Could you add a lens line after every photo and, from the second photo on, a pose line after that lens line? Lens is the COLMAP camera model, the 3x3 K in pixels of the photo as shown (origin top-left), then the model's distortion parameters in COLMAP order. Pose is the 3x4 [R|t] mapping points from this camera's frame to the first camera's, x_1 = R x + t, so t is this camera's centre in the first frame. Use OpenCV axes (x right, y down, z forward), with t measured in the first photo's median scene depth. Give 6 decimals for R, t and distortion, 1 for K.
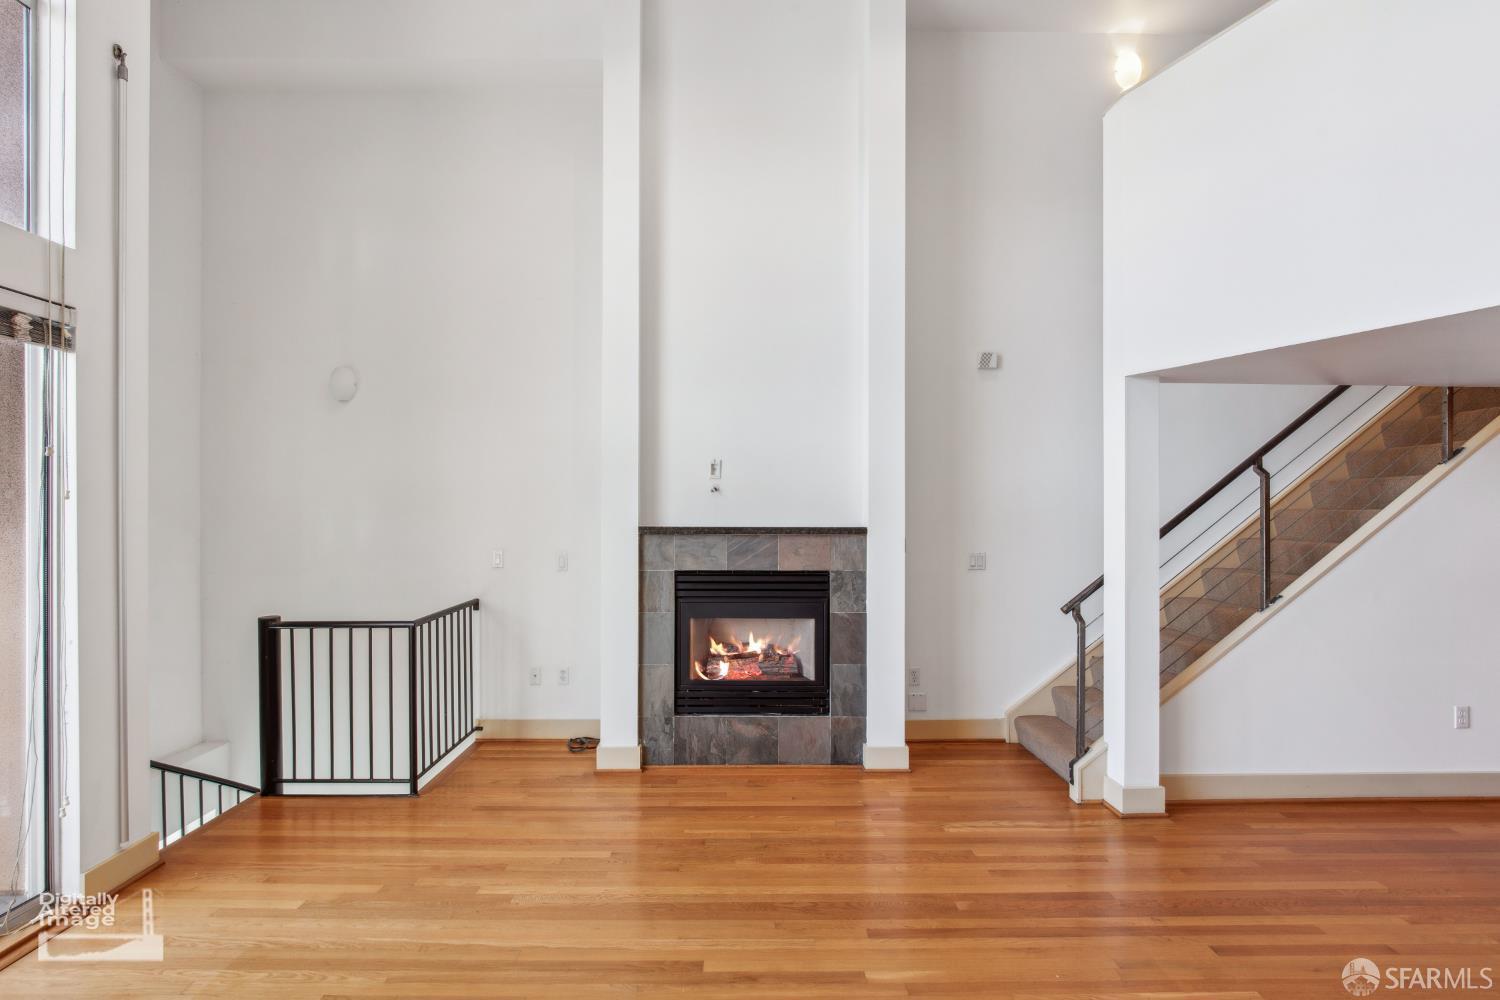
lens RADIAL K [[689.8, 0, 746.9], [0, 689.8, 507.7], [0, 0, 1]] dist [0.015932, -0.013282]
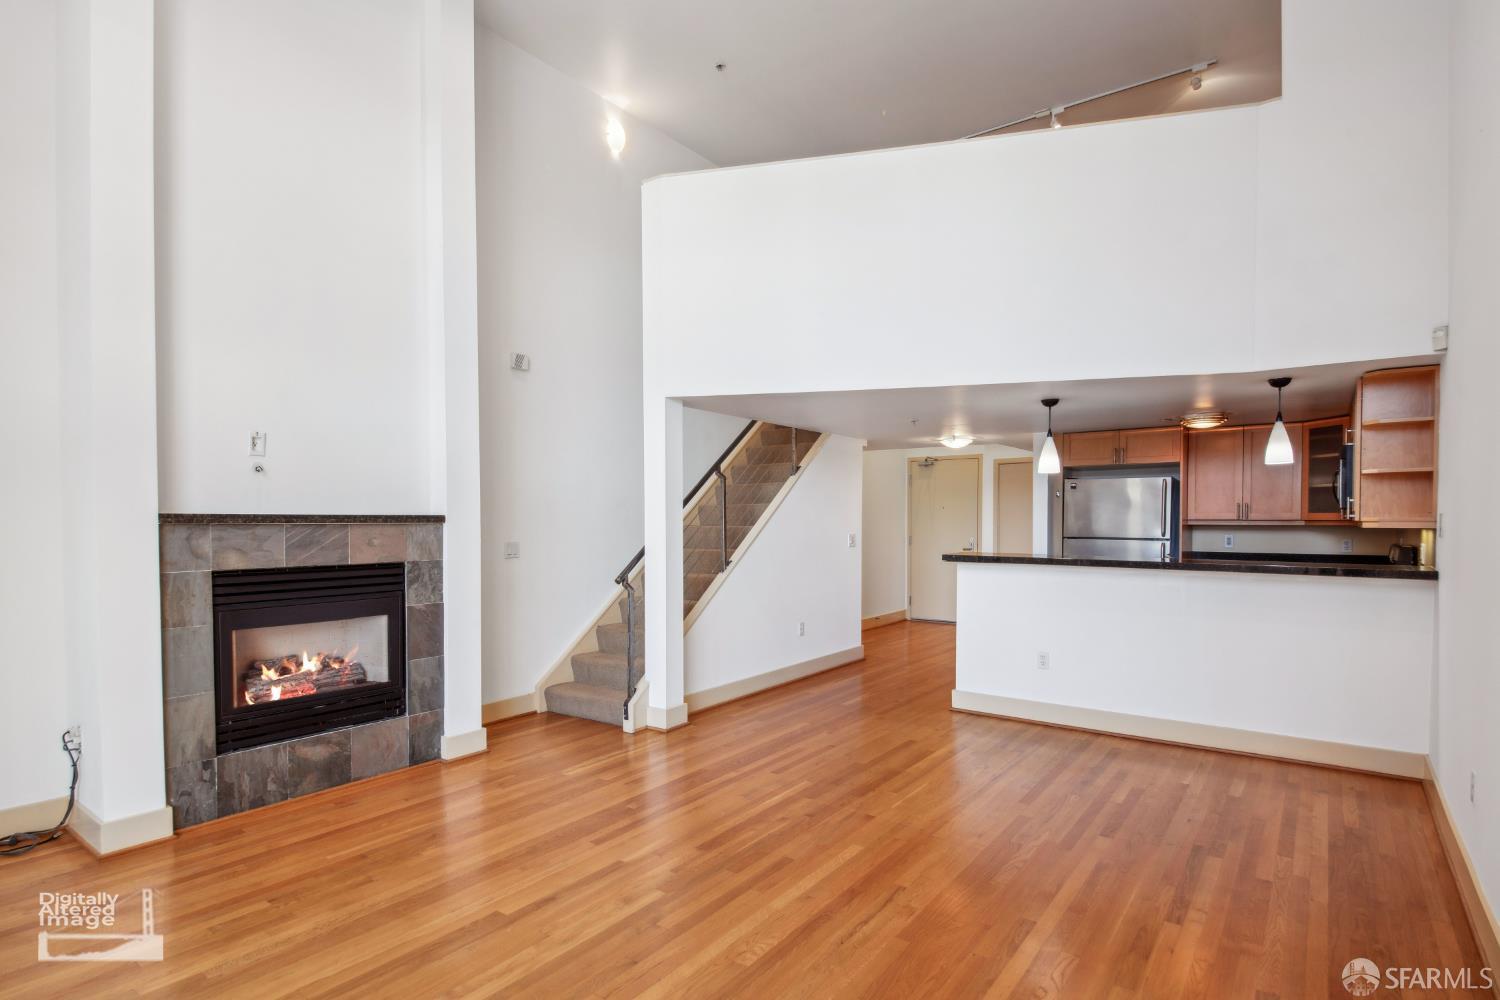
lens RADIAL K [[771.7, 0, 751.7], [0, 771.7, 534.0], [0, 0, 1]] dist [0.001115, 0.000047]
pose [[0.596286, -0.016303, 0.802606, -0.440865], [0.002446, 0.999826, 0.018492, 0.035508], [-0.802768, -0.009064, 0.596222, -0.002794]]
